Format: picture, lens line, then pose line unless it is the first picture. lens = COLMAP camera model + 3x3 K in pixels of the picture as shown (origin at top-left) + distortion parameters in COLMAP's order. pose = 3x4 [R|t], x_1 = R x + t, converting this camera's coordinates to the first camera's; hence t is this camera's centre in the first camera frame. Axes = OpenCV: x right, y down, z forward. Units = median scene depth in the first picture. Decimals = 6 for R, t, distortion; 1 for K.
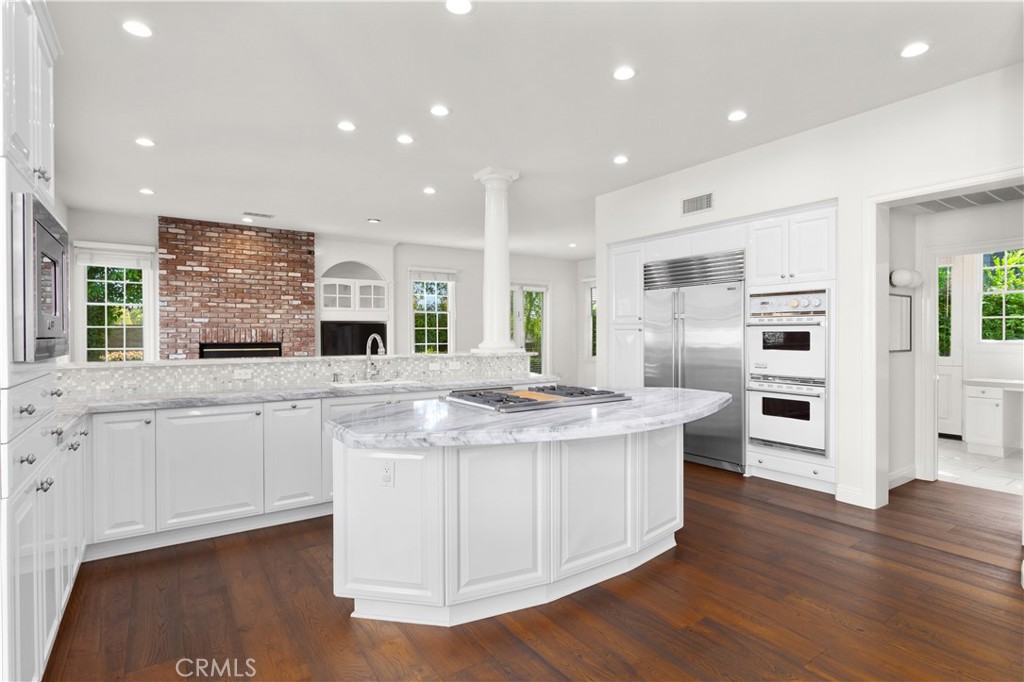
lens RADIAL K [[537.0, 0, 512.0], [0, 537.0, 341.0], [0, 0, 1]] dist [-0.004245, -0.000033]
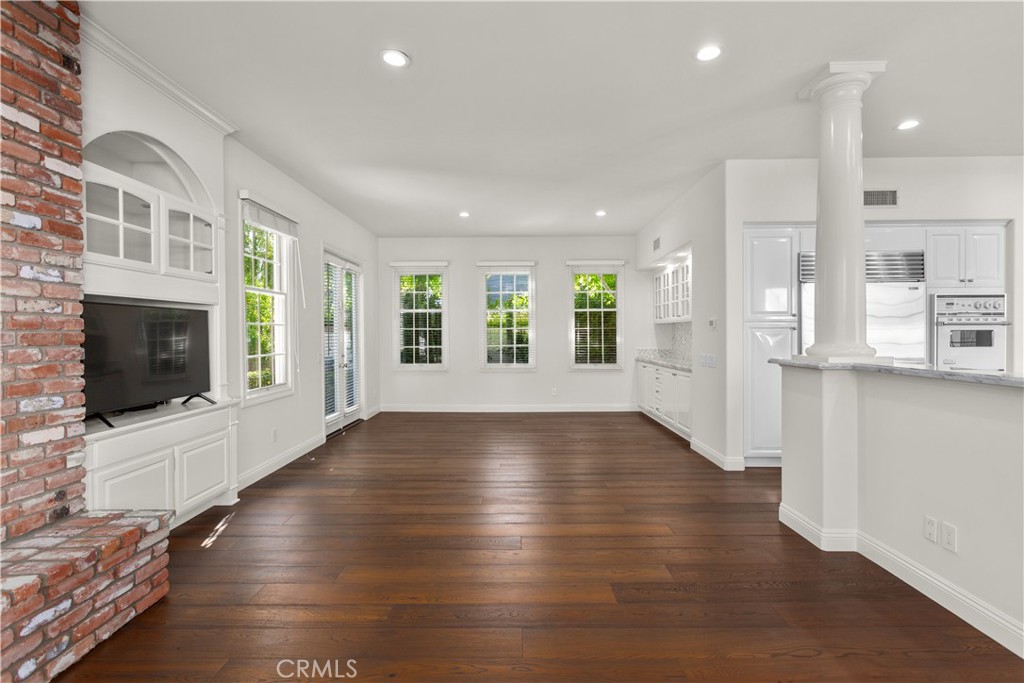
lens RADIAL K [[499.6, 0, 512.0], [0, 499.6, 341.5], [0, 0, 1]] dist [0.002864, 0.000648]
pose [[0.557850, -0.010328, 0.829878, -0.478279], [0.015880, 0.999872, 0.001768, -0.005943], [-0.829790, 0.012192, 0.557942, 0.649932]]
